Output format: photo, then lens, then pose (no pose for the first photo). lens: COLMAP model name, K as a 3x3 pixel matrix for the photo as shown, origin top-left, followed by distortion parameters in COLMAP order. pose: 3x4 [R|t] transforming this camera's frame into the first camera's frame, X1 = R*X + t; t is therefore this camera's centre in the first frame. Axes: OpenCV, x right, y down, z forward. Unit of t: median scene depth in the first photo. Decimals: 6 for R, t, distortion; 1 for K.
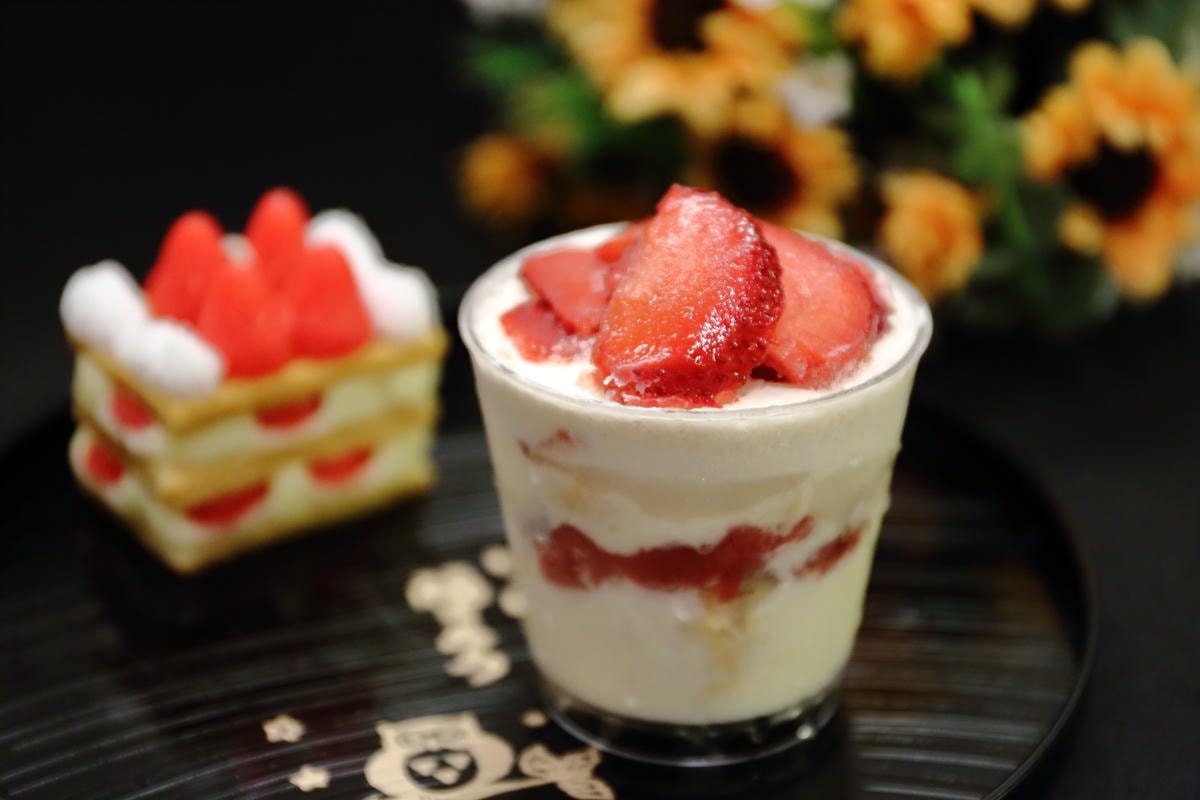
lens RADIAL K [[2213.4, 0, 600.0], [0, 2213.4, 400.0], [0, 0, 1]] dist [0.028010, 0.066406]
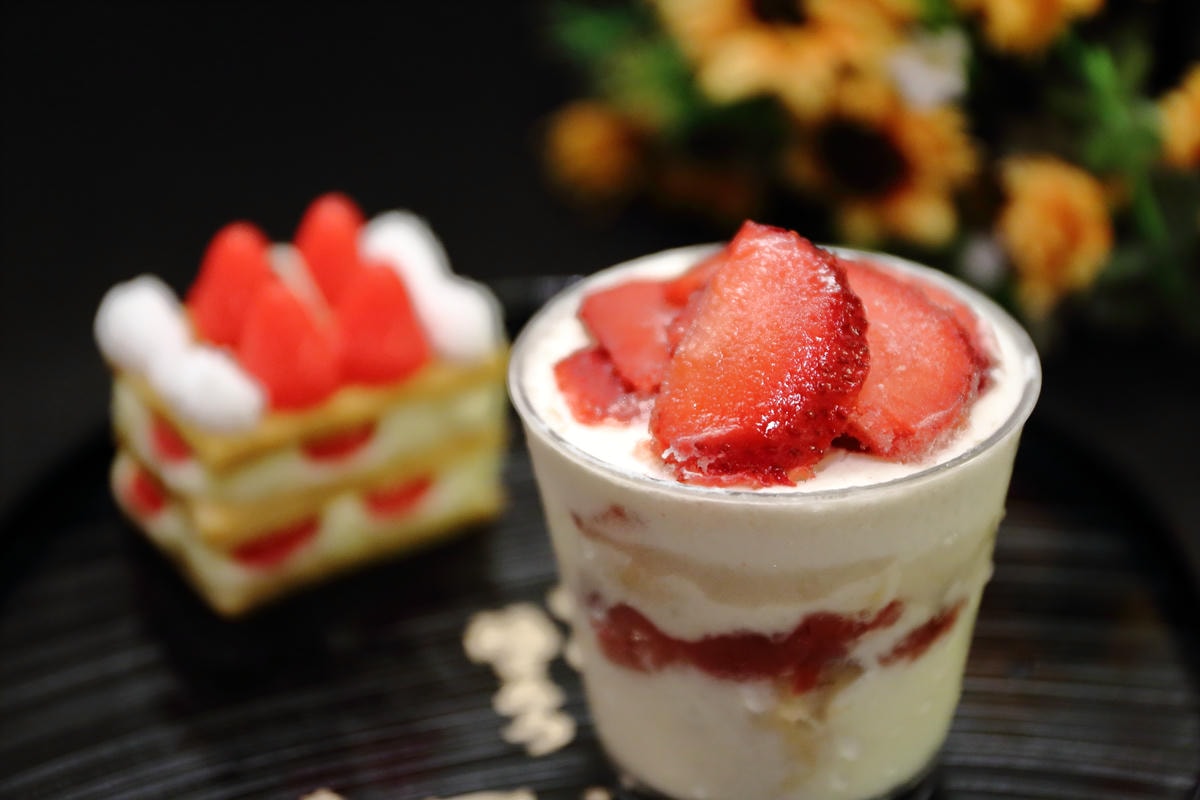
lens RADIAL K [[2176.7, 0, 600.0], [0, 2176.7, 400.0], [0, 0, 1]] dist [0.056372, -0.051846]
pose [[0.997383, 0.005132, -0.072118, 0.038254], [-0.000308, 0.997770, 0.066747, -0.085394], [0.072300, -0.066550, 0.995160, 0.127304]]
